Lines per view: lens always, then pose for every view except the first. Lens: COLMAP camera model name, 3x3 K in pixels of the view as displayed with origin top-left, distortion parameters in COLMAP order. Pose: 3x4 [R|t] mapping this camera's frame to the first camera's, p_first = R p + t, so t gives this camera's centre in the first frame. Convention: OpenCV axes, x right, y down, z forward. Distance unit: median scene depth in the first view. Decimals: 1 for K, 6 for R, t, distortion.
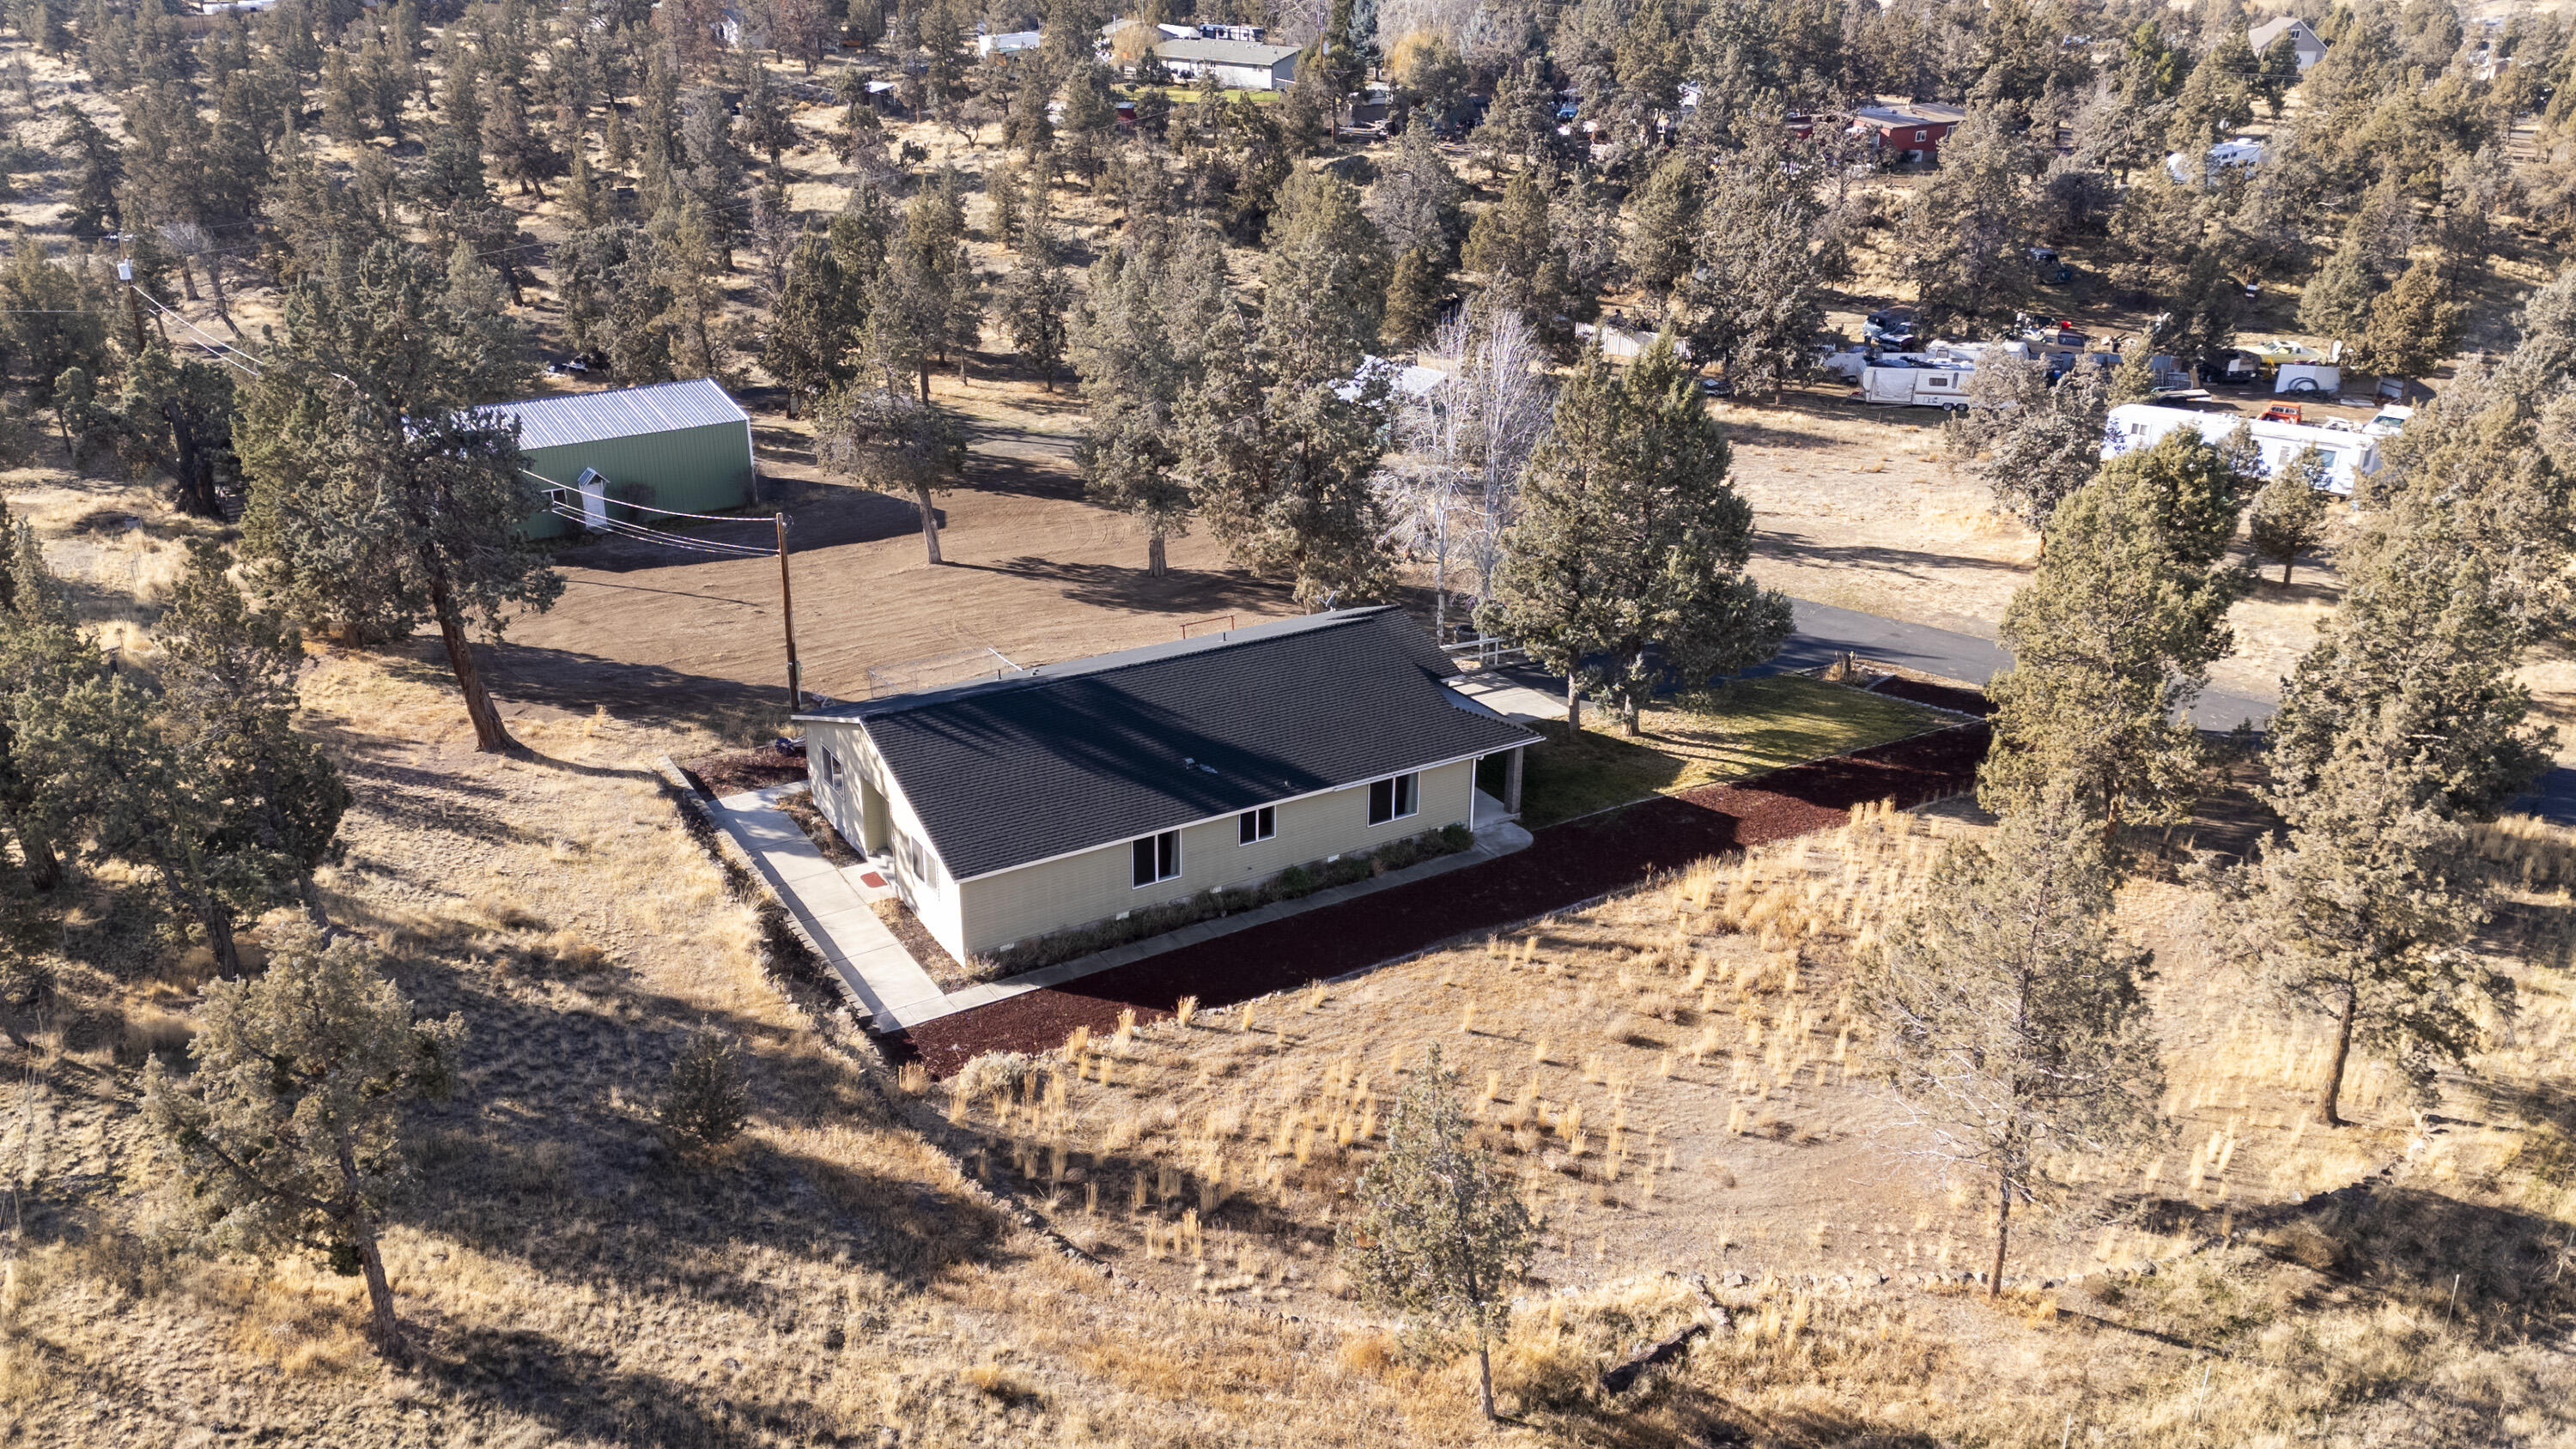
lens RADIAL K [[1887.9, 0, 1280.2], [0, 1887.9, 723.6], [0, 0, 1]] dist [0.092718, -0.089206]
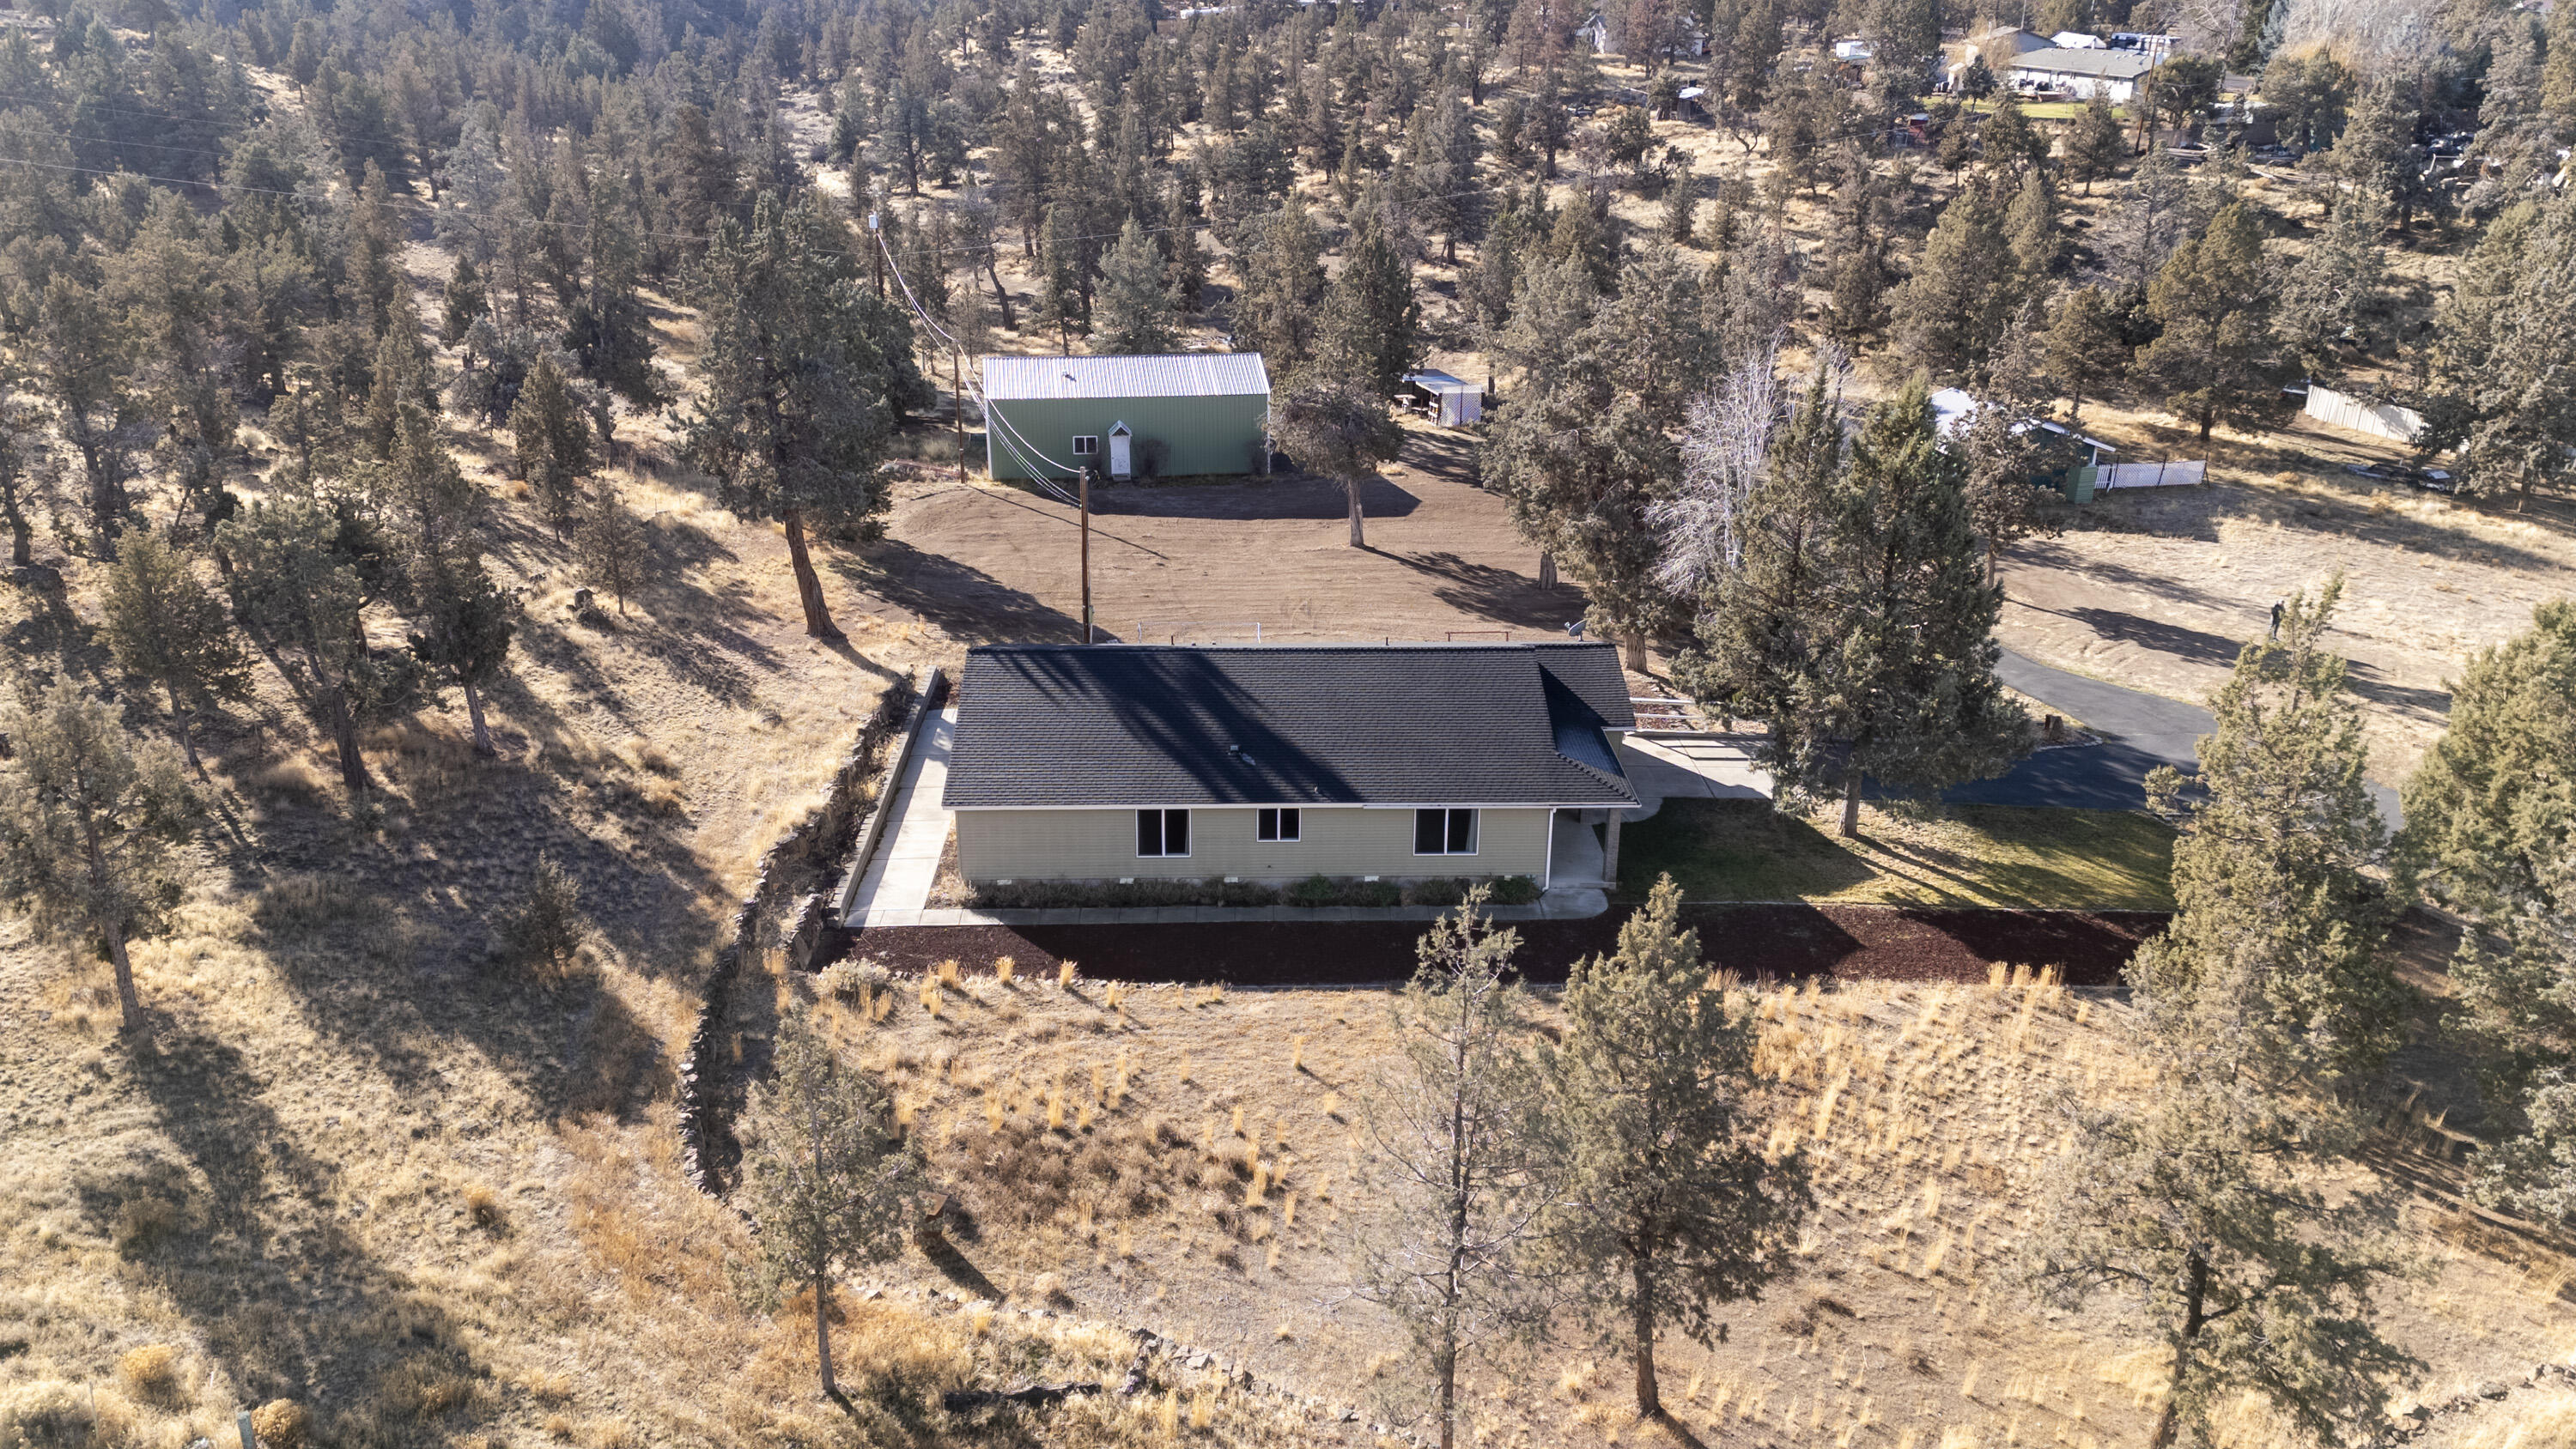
lens RADIAL K [[1887.9, 0, 1280.2], [0, 1887.9, 723.6], [0, 0, 1]] dist [0.092718, -0.089206]
pose [[0.869881, 0.185188, -0.457179, 0.408818], [-0.187625, 0.981404, 0.040536, -0.036158], [0.456184, 0.050517, 0.888450, 0.116538]]
